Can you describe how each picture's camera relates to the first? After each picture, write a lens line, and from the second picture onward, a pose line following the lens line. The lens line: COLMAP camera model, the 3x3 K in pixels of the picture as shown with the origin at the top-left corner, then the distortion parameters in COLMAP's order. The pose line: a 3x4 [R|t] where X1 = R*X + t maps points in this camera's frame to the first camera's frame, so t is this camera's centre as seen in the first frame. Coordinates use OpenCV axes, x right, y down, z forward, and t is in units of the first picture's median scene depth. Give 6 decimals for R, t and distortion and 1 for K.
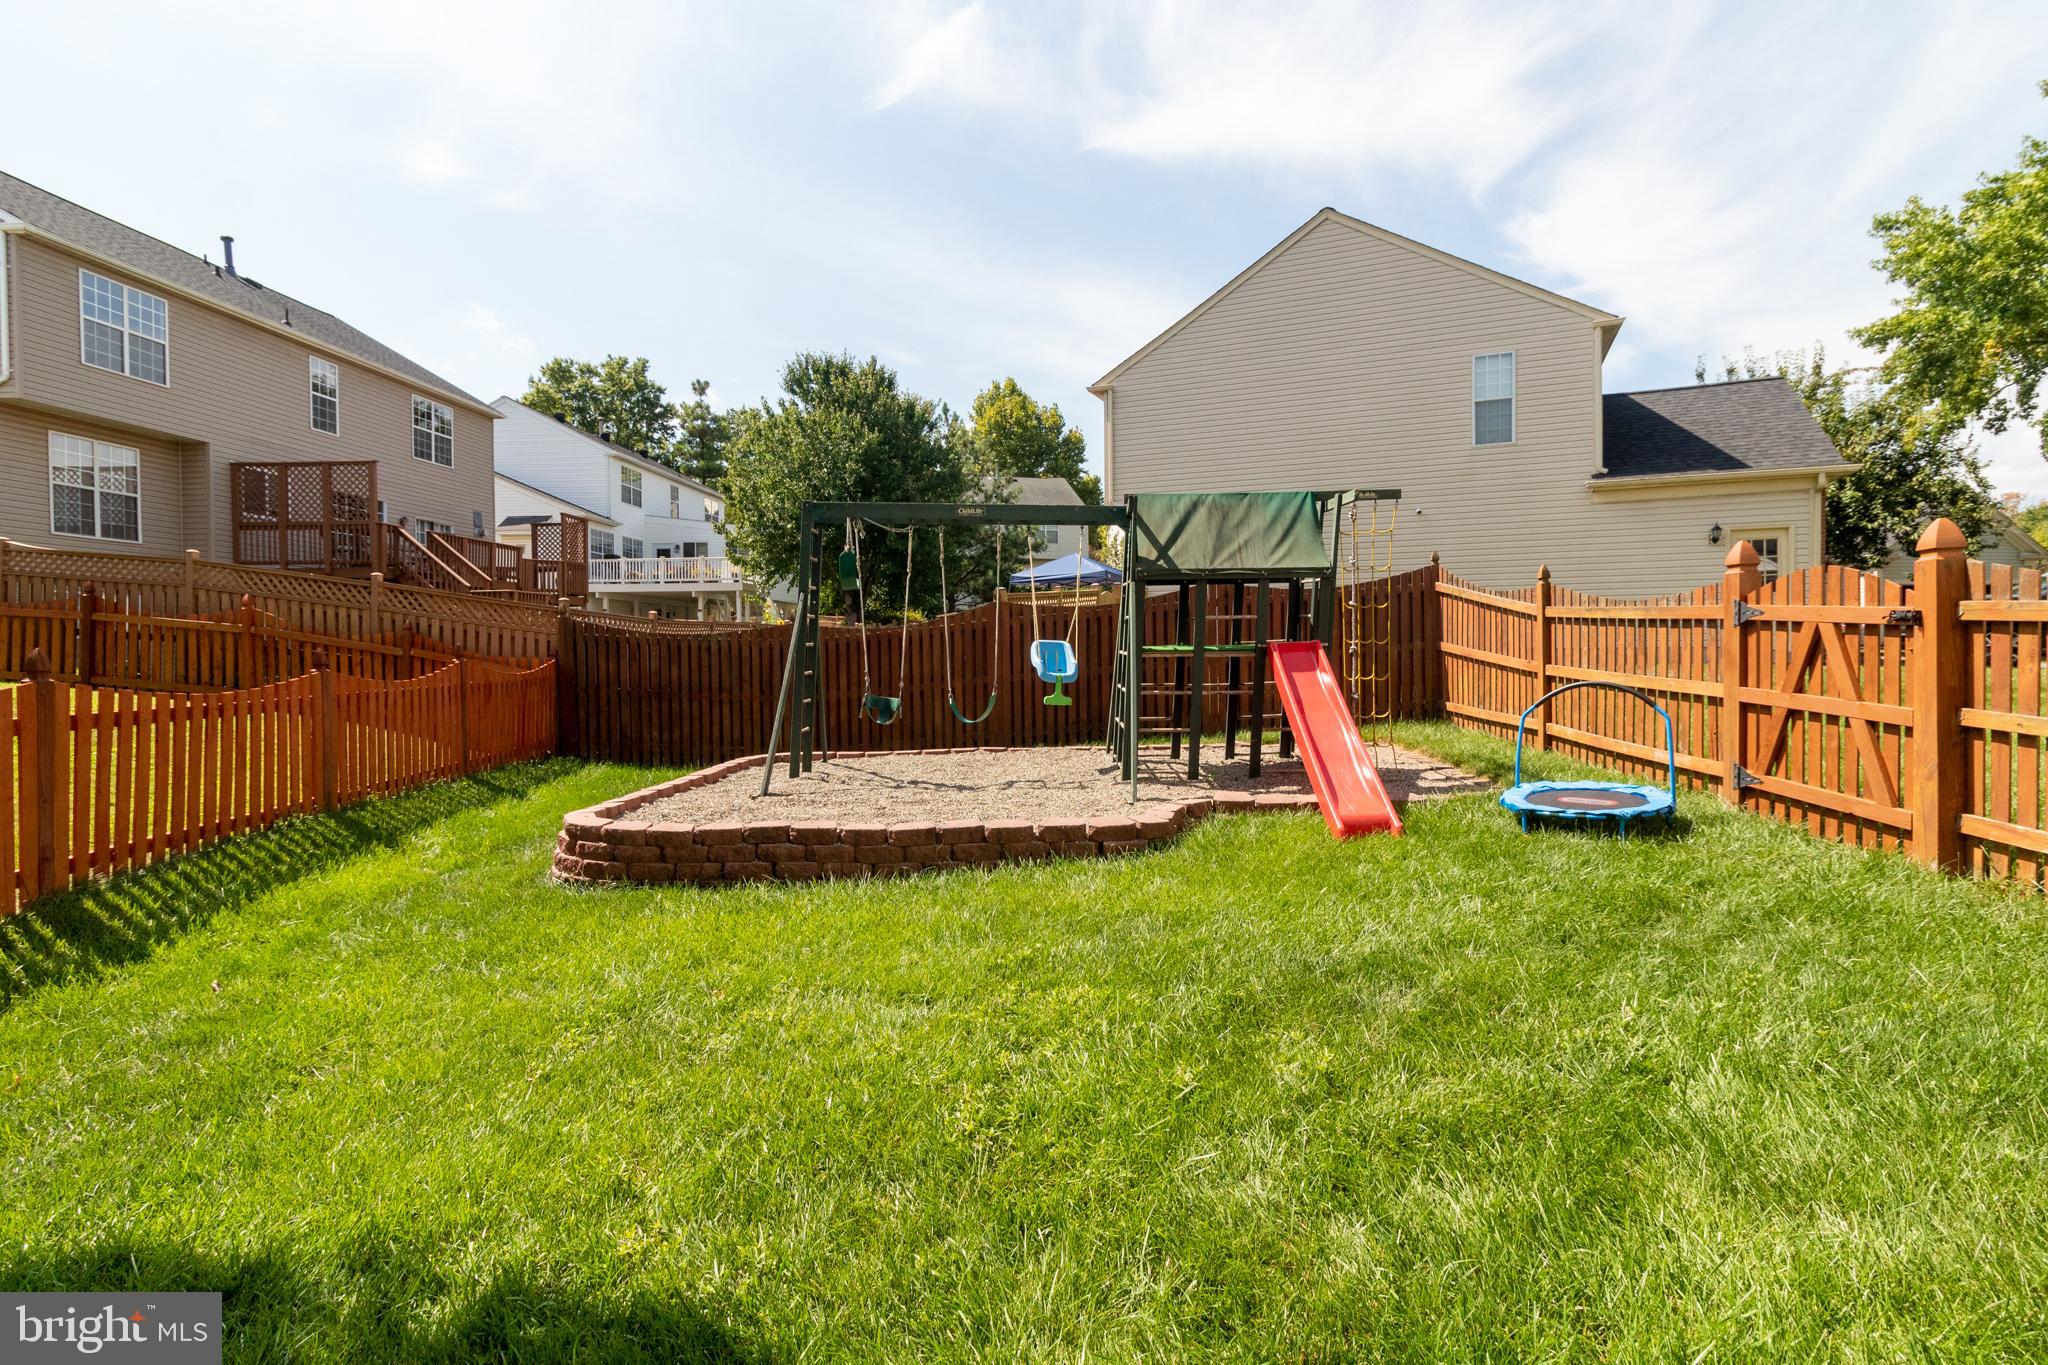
lens RADIAL K [[980.0, 0, 1035.7], [0, 980.0, 652.5], [0, 0, 1]] dist [-0.001091, 0.000952]
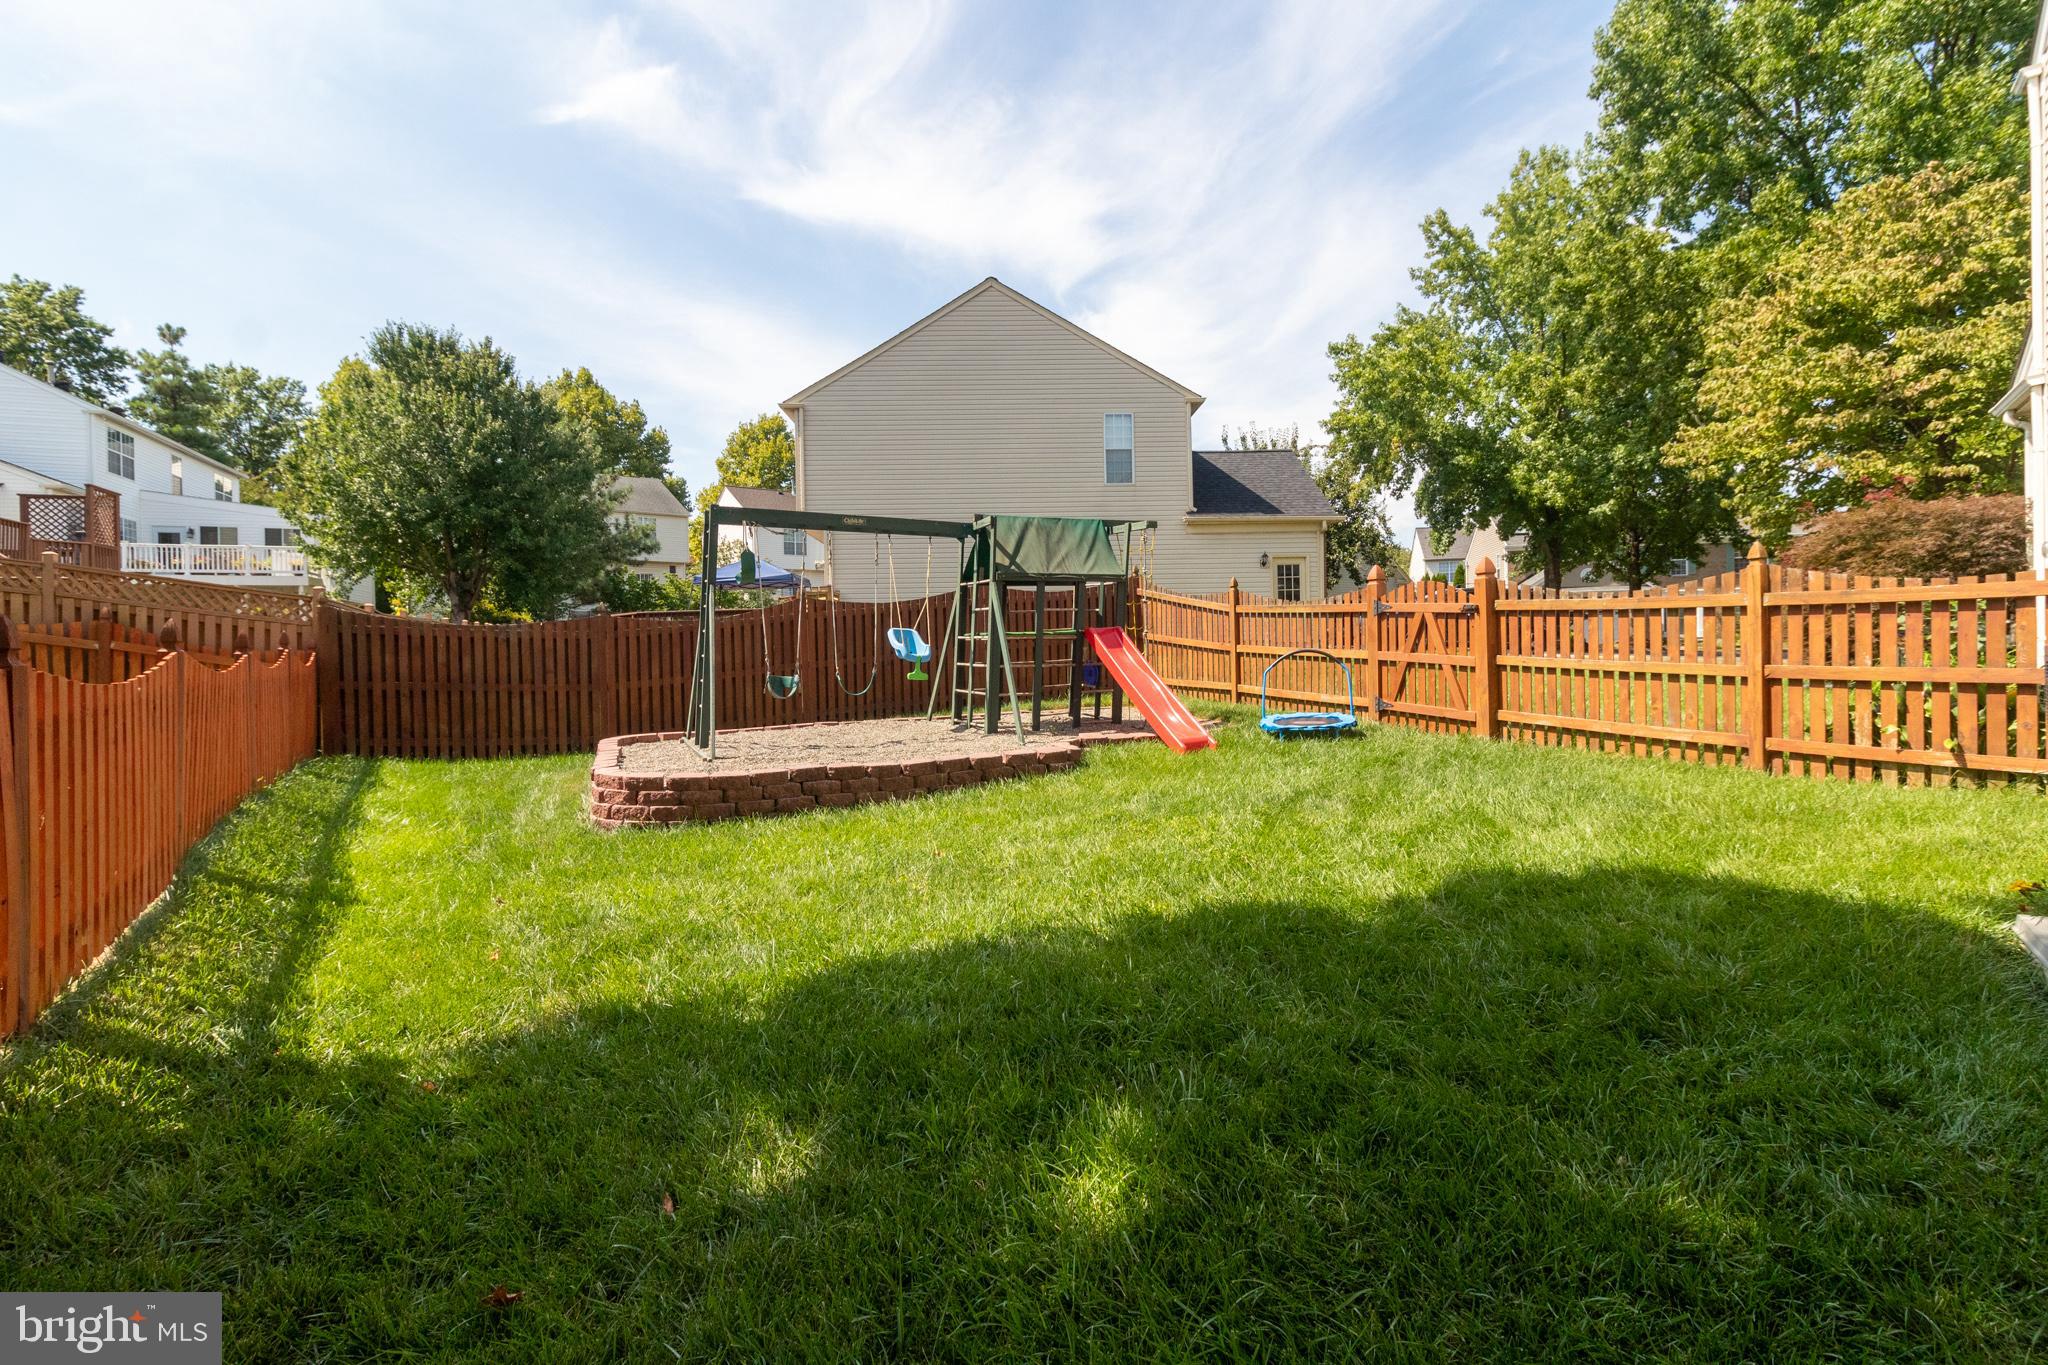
lens RADIAL K [[965.7, 0, 1037.1], [0, 965.7, 640.1], [0, 0, 1]] dist [-0.002513, 0.001015]
pose [[0.895434, -0.002694, 0.445187, -0.346424], [0.011701, 0.999779, -0.017485, 0.023732], [-0.445041, 0.020866, 0.895267, -0.147850]]
